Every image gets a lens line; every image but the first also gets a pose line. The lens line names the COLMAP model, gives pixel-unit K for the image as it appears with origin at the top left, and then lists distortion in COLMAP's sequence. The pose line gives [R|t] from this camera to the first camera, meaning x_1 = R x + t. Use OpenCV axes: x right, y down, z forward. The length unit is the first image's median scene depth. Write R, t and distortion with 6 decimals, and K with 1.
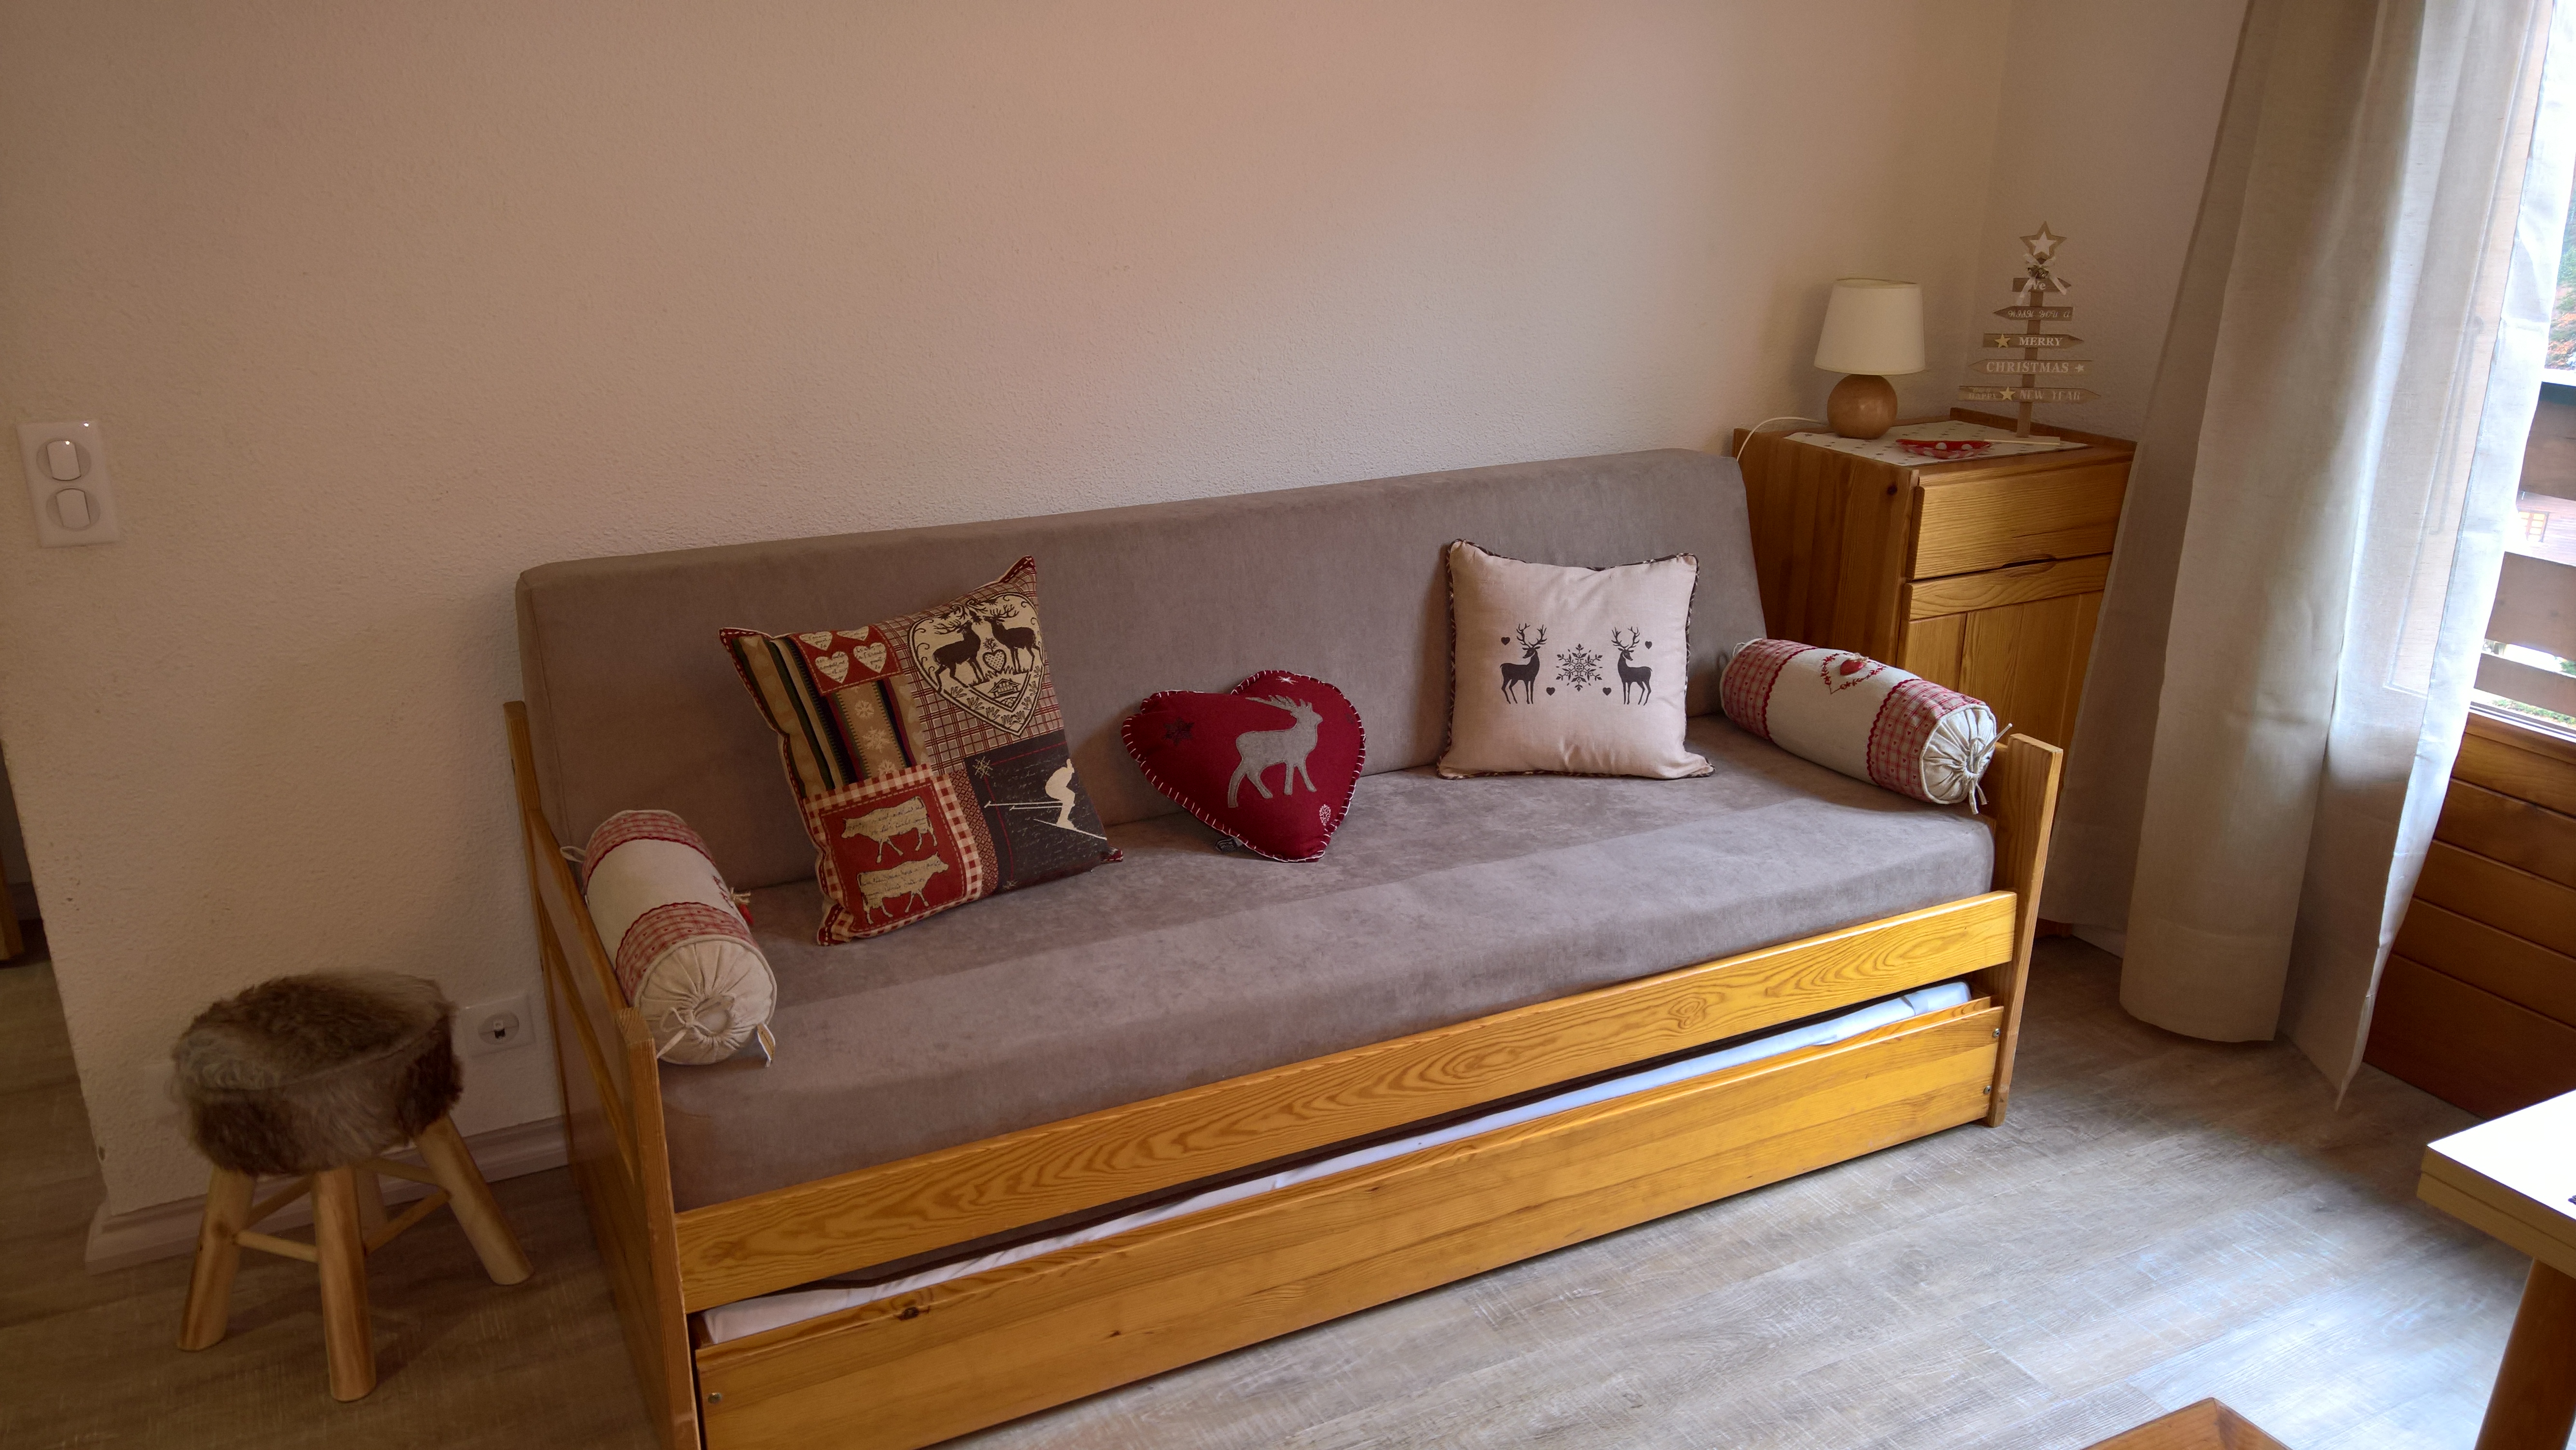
lens RADIAL K [[1930.0, 0, 1285.6], [0, 1930.0, 726.6], [0, 0, 1]] dist [0.037268, 0.001244]
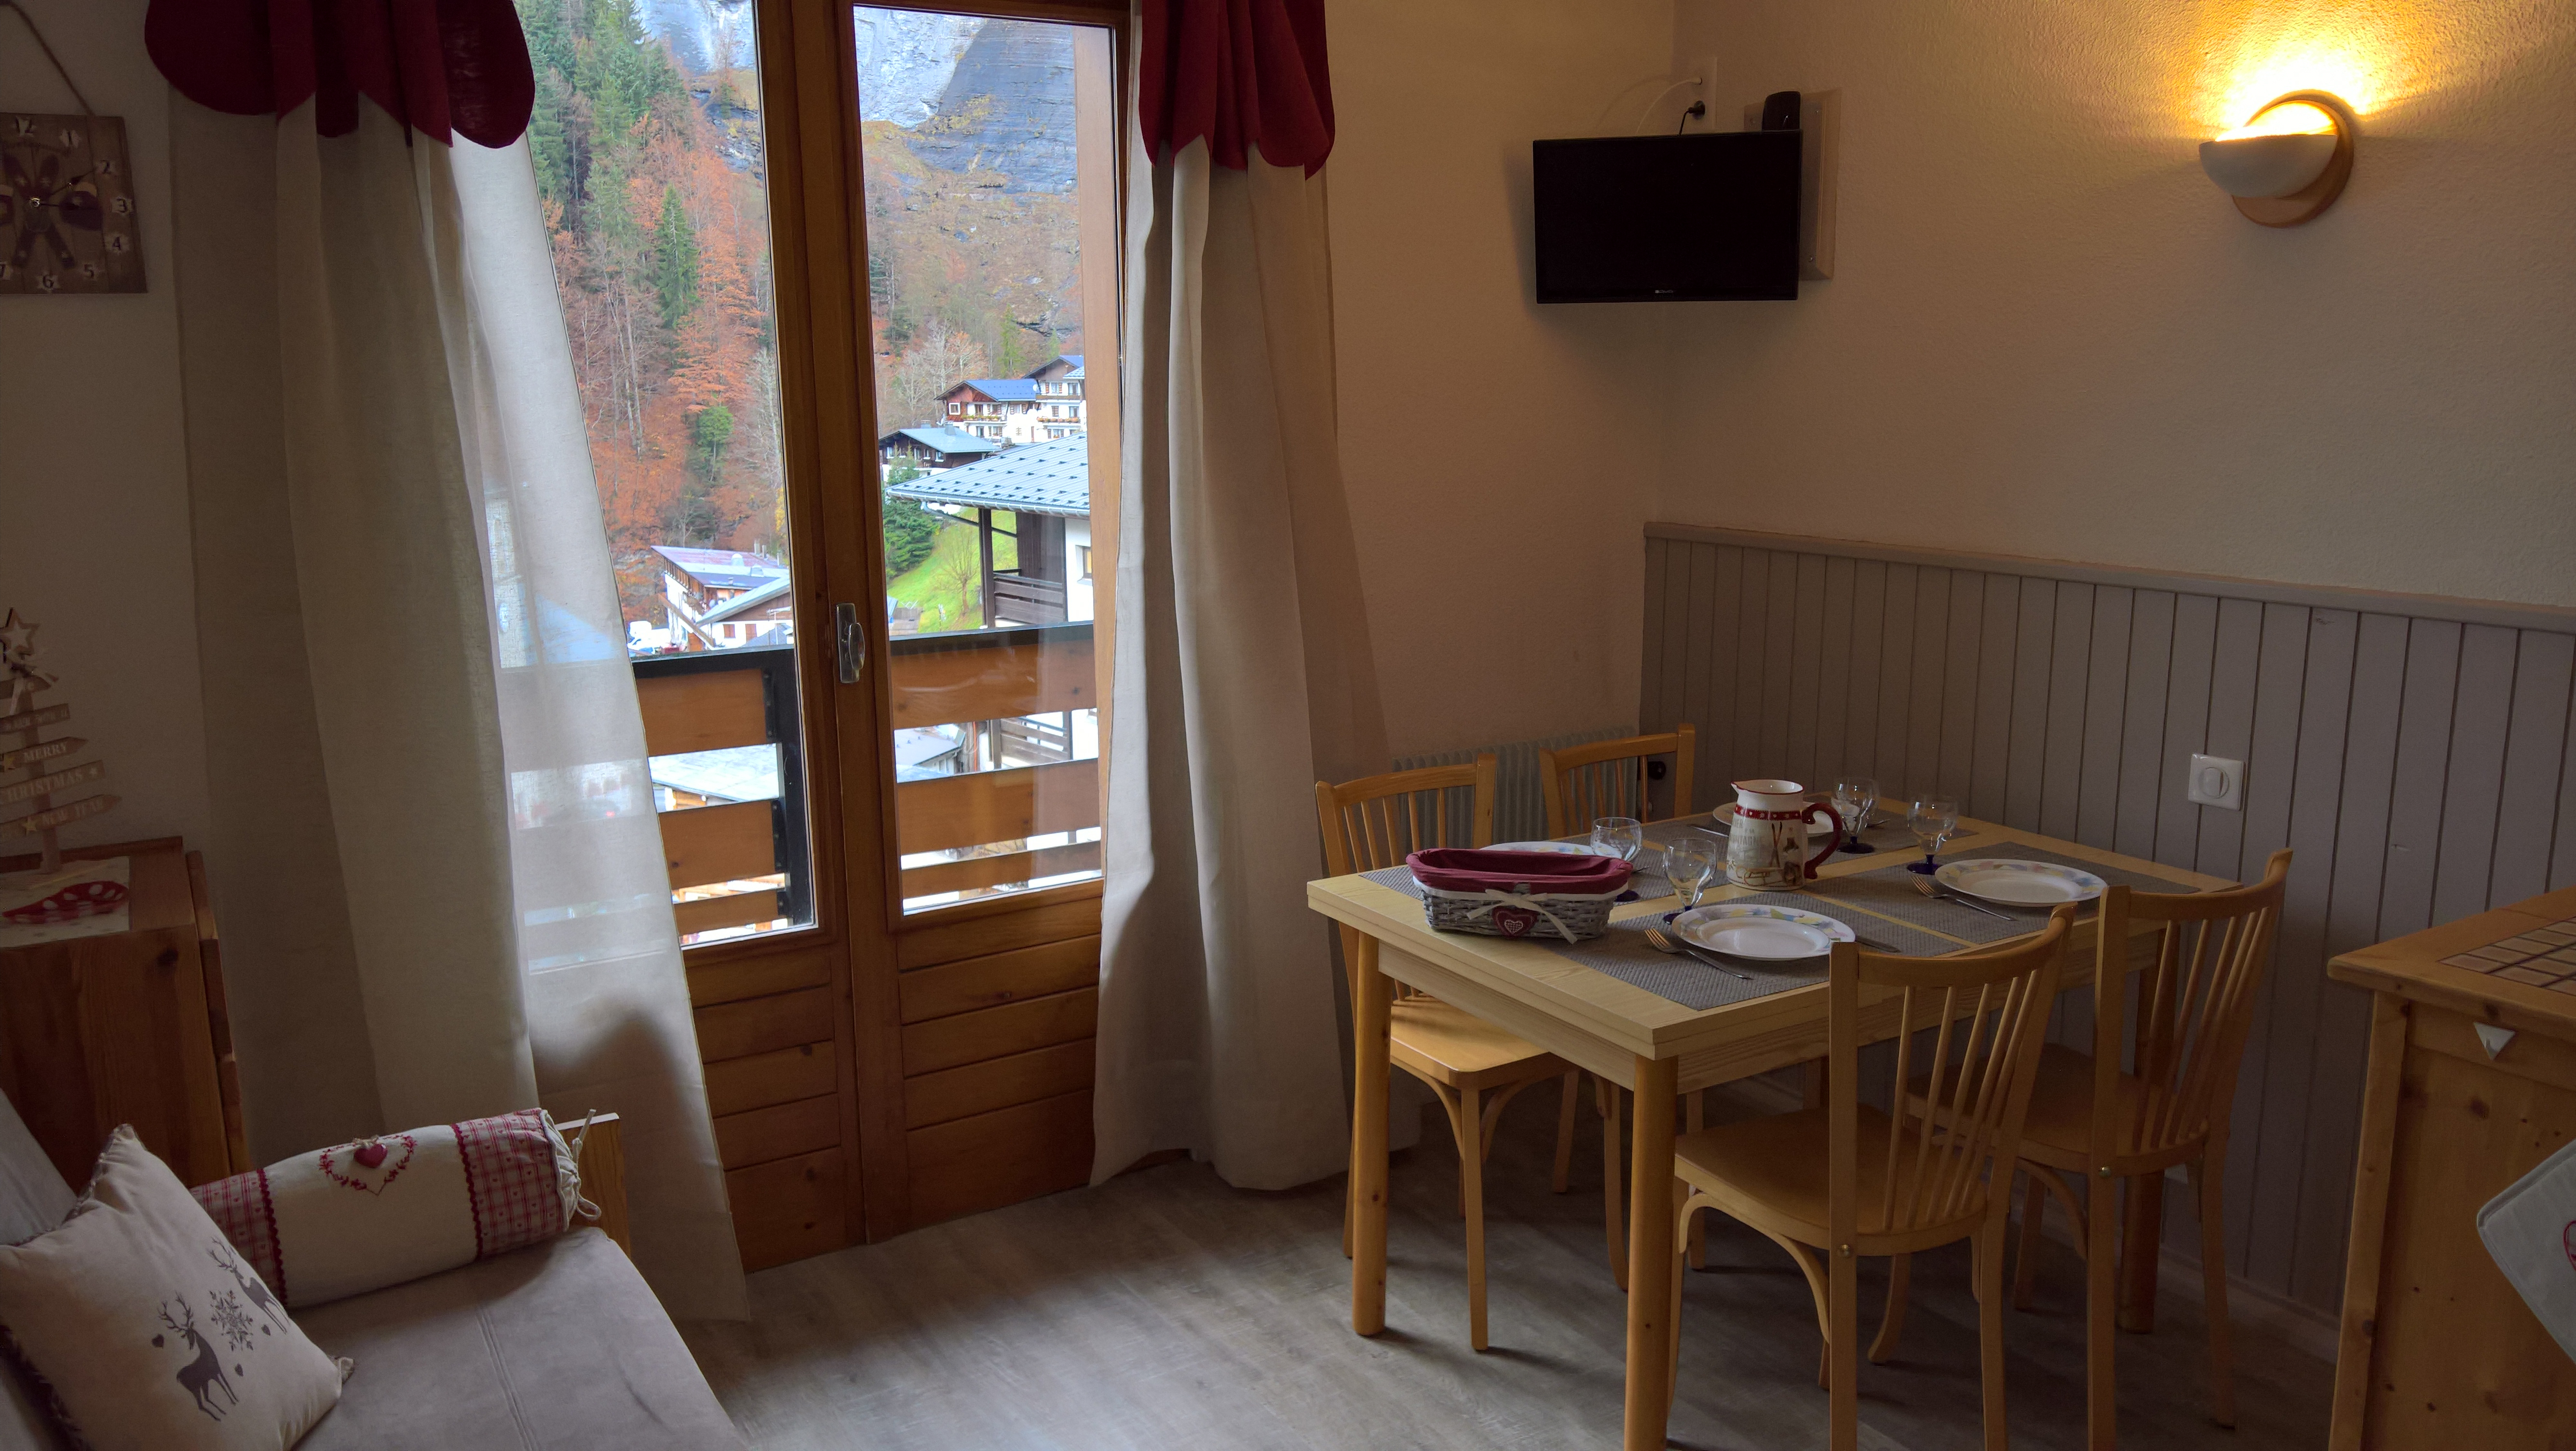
lens RADIAL K [[1930.4, 0, 1289.8], [0, 1930.4, 734.3], [0, 0, 1]] dist [0.037268, 0.001244]
pose [[-0.067656, -0.196422, 0.978183, -0.431867], [0.327587, 0.921700, 0.207738, -0.209557], [-0.942395, 0.334495, 0.001987, 0.532767]]
